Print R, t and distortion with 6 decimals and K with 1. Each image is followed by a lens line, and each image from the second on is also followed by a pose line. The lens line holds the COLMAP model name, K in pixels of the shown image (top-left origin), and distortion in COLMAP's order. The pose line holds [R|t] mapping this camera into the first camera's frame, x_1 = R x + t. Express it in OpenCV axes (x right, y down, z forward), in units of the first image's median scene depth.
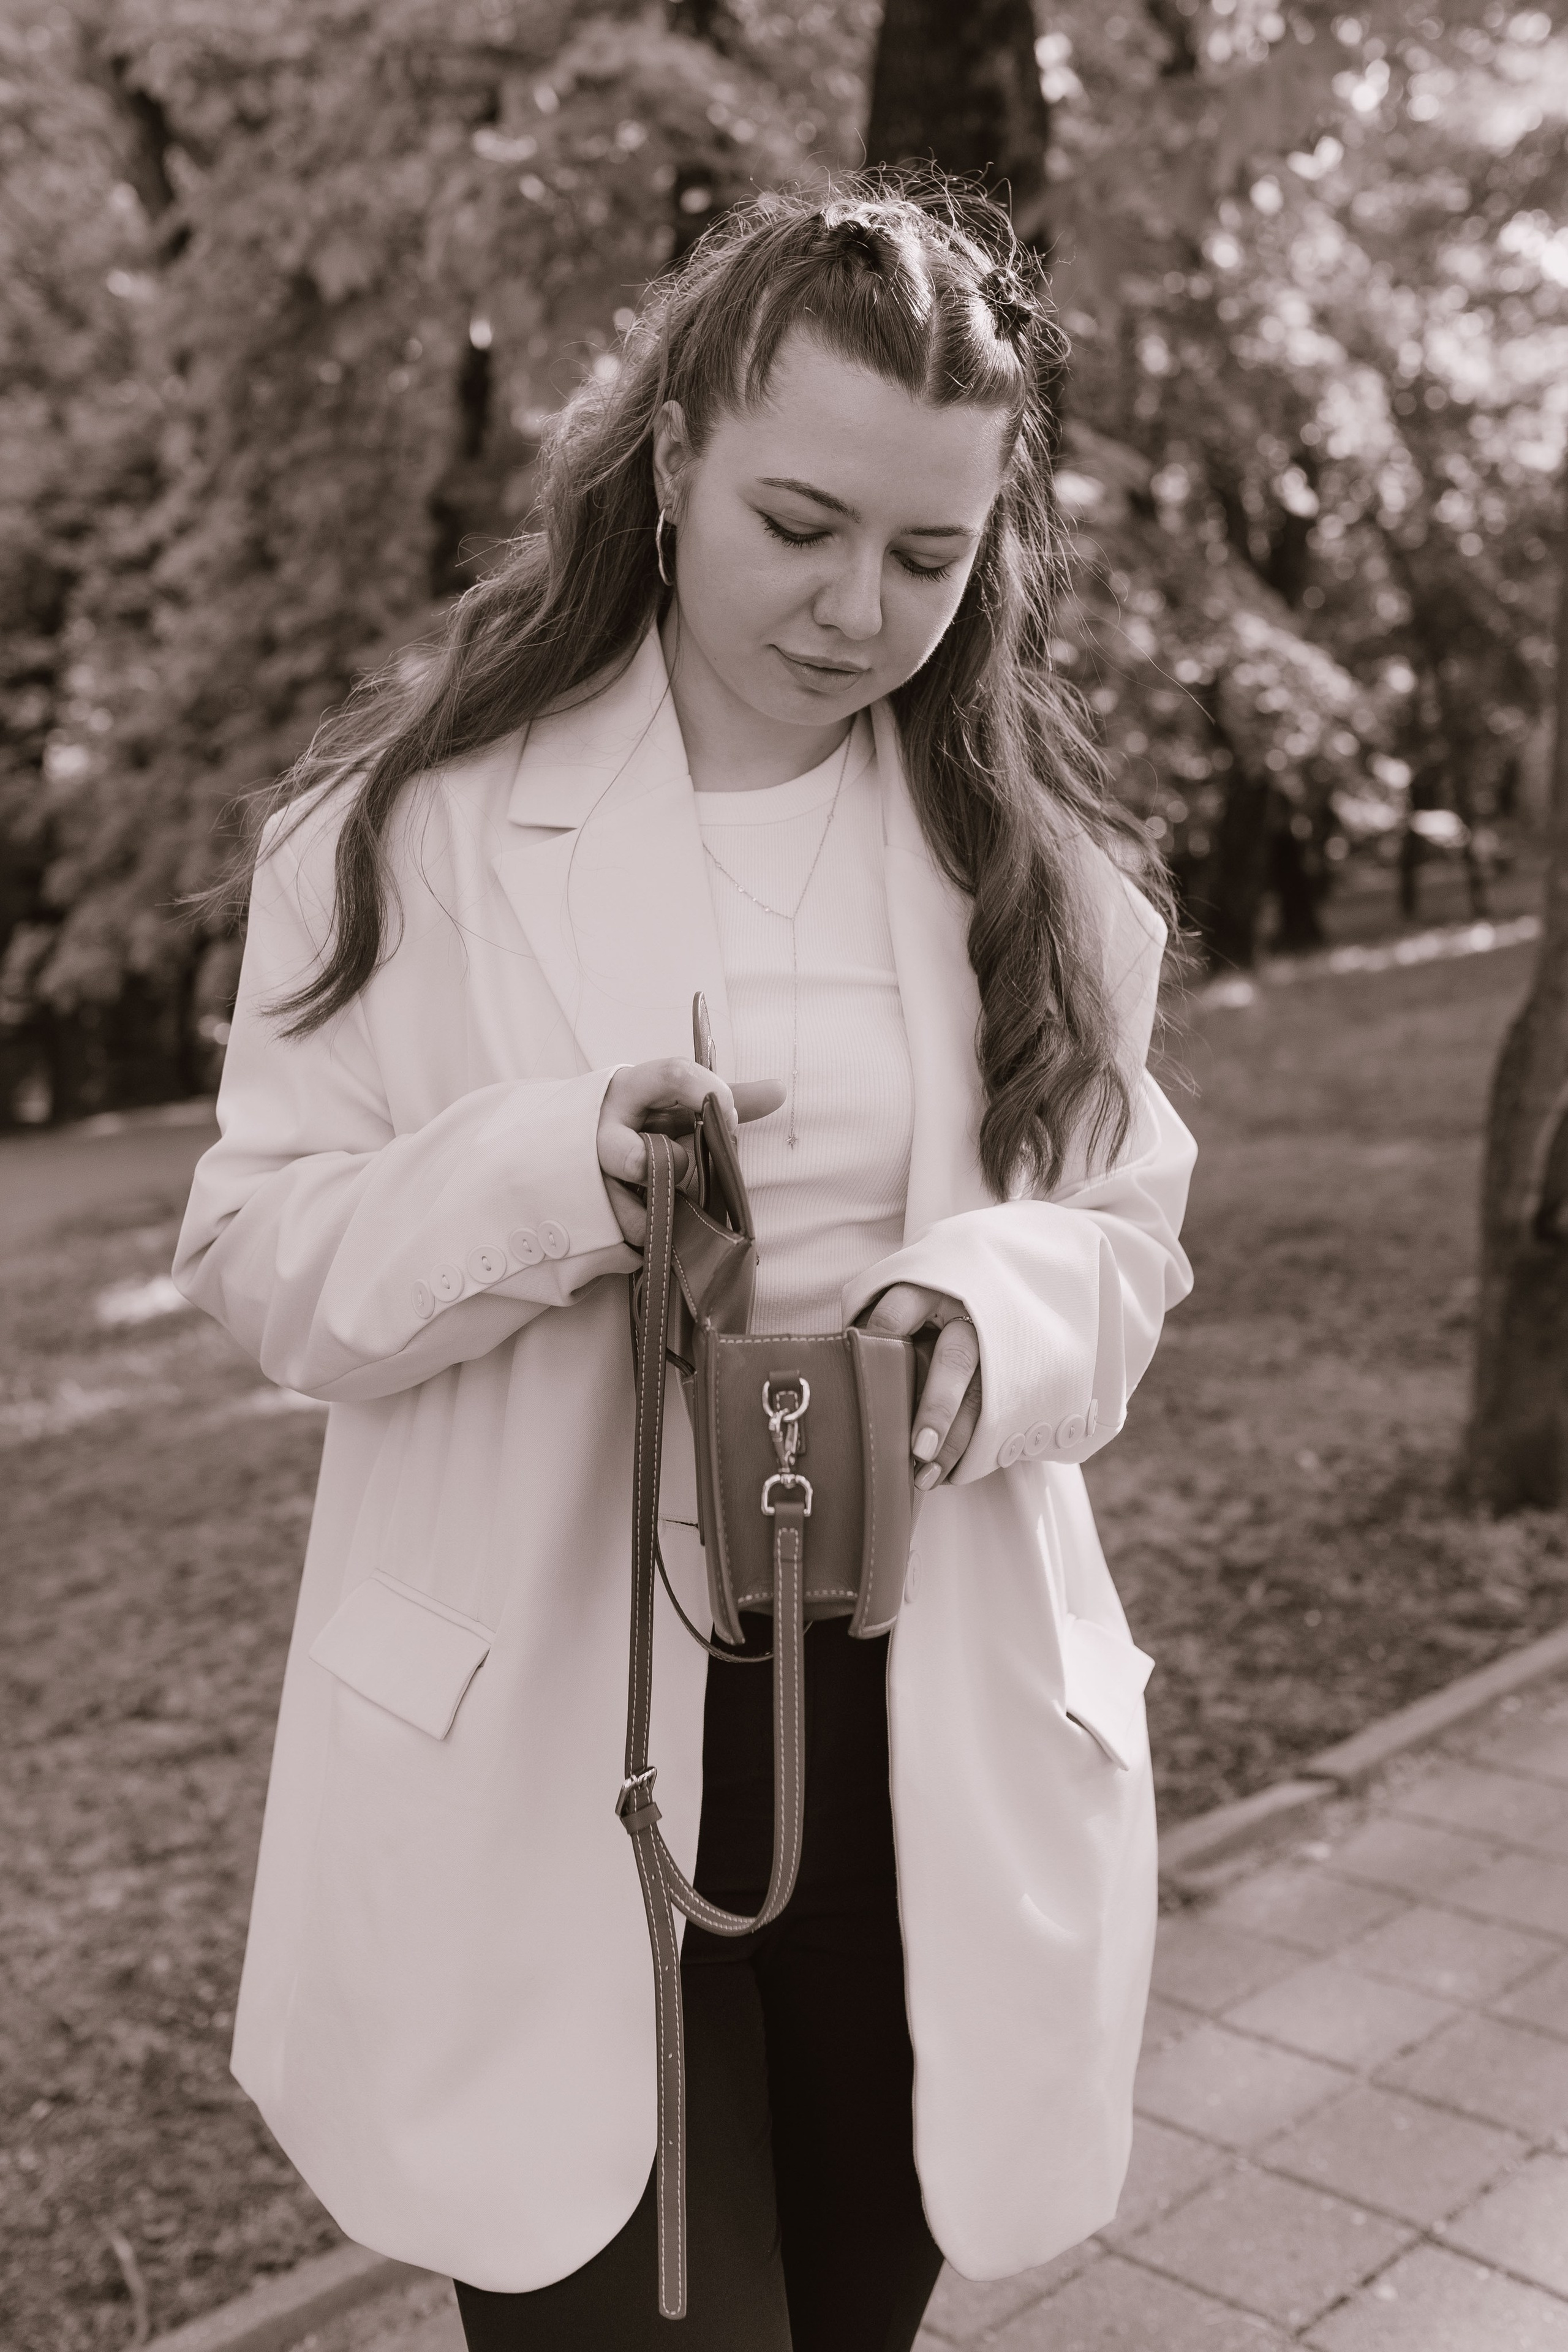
lens RADIAL K [[2743.0, 0, 859.3], [0, 2743.0, 1036.5], [0, 0, 1]] dist [-0.002549, 0.000000]
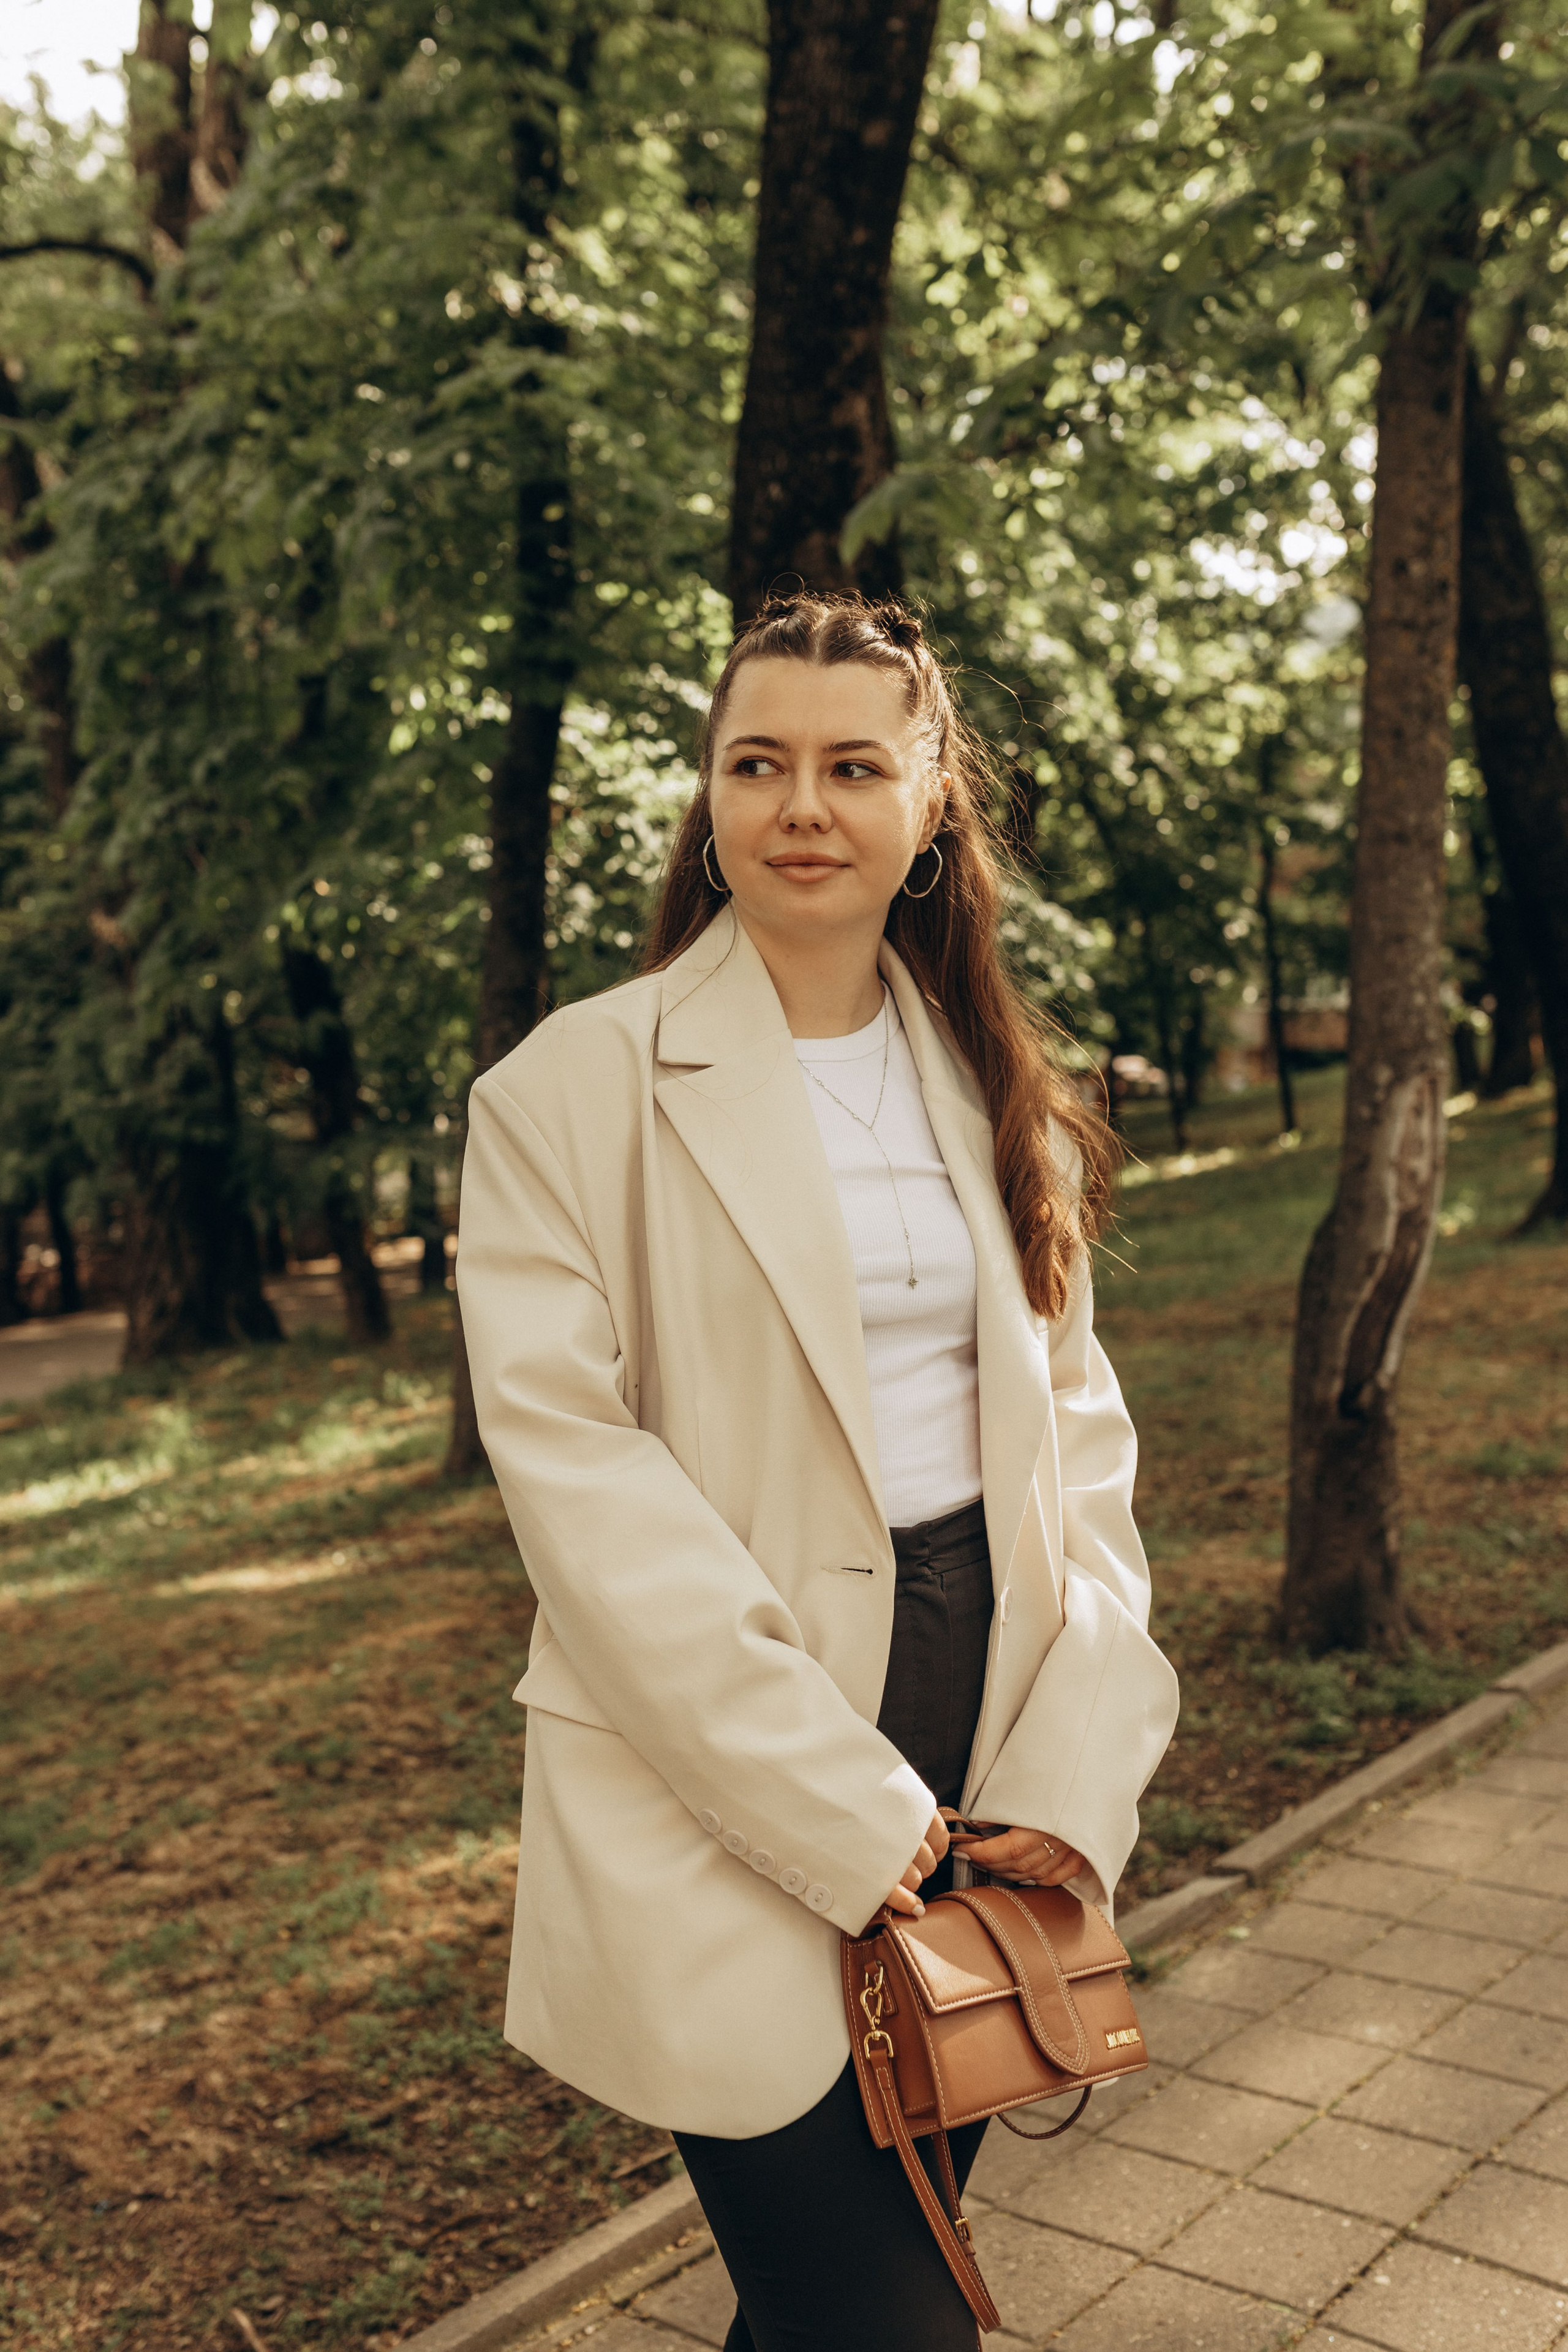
lens RADIAL K [[2520.2, 0, 778.9], [0, 2520.2, 1196.3], [0, 0, 1]] dist [-0.006084, 0.000000]
pose [[0.994503, -0.007847, 0.104413, -0.135742], [0.010535, 0.999626, -0.025218, 0.005761], [-0.104176, 0.026179, 0.994214, -0.061782]]
